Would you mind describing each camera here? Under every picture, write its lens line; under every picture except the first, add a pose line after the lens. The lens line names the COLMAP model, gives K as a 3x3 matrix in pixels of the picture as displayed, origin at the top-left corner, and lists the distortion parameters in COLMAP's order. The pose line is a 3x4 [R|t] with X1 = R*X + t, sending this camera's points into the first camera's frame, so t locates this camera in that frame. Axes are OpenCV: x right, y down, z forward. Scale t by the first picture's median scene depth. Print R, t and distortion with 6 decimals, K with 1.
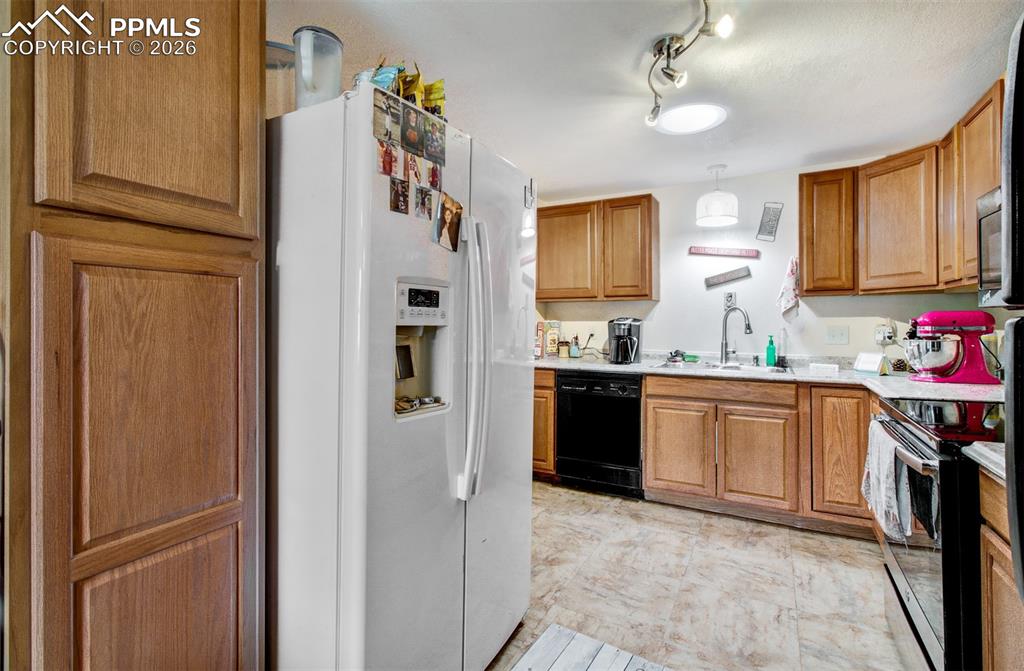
lens RADIAL K [[483.5, 0, 513.0], [0, 483.5, 324.9], [0, 0, 1]] dist [0.004686, 0.000840]
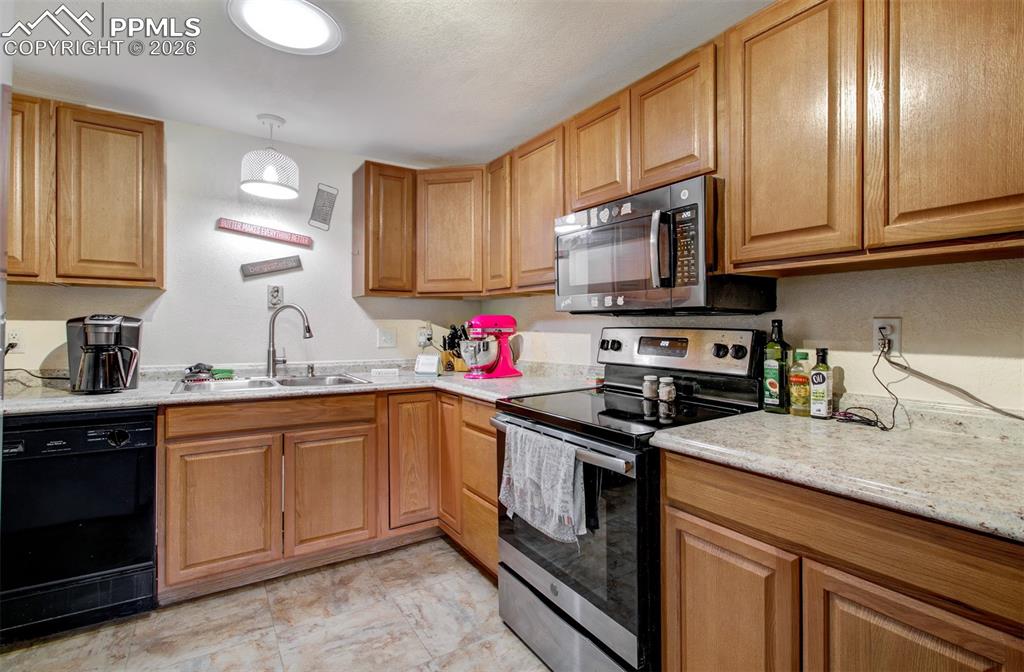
lens RADIAL K [[479.1, 0, 515.1], [0, 479.1, 328.0], [0, 0, 1]] dist [-0.001405, 0.002445]
pose [[0.466027, 0.001274, 0.884770, -0.069327], [0.000802, 0.999998, -0.001863, 0.003463], [-0.884770, 0.001577, 0.466025, 0.345728]]
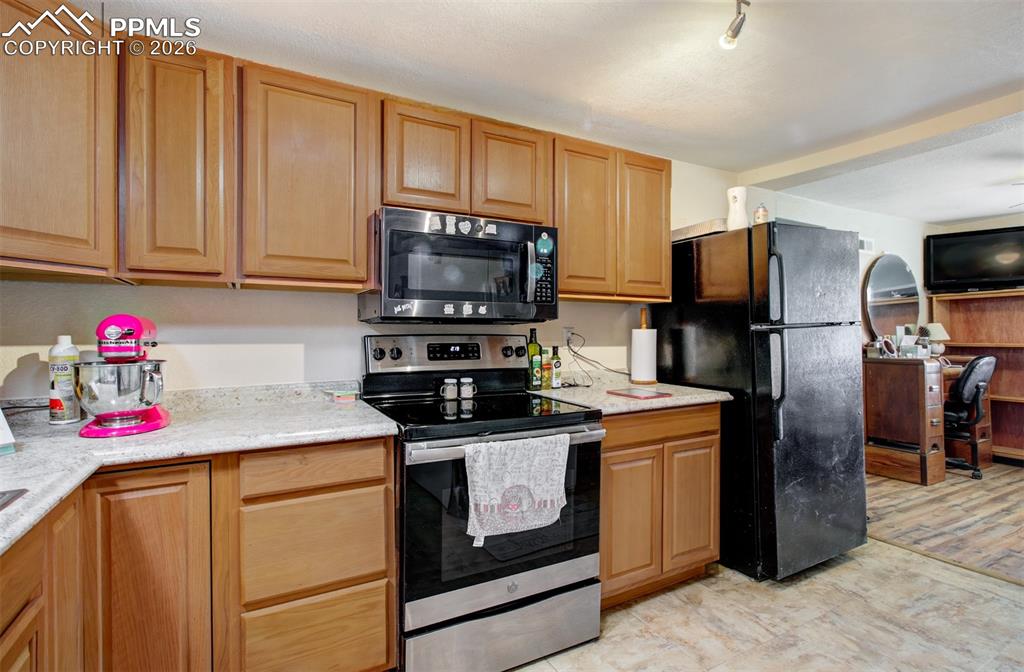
lens RADIAL K [[479.1, 0, 512.3], [0, 479.1, 337.6], [0, 0, 1]] dist [-0.001405, 0.002445]
pose [[-0.834908, 0.013067, 0.550235, 0.128790], [0.015900, 0.999874, 0.000381, 0.007184], [-0.550160, 0.009066, -0.835010, 1.053470]]
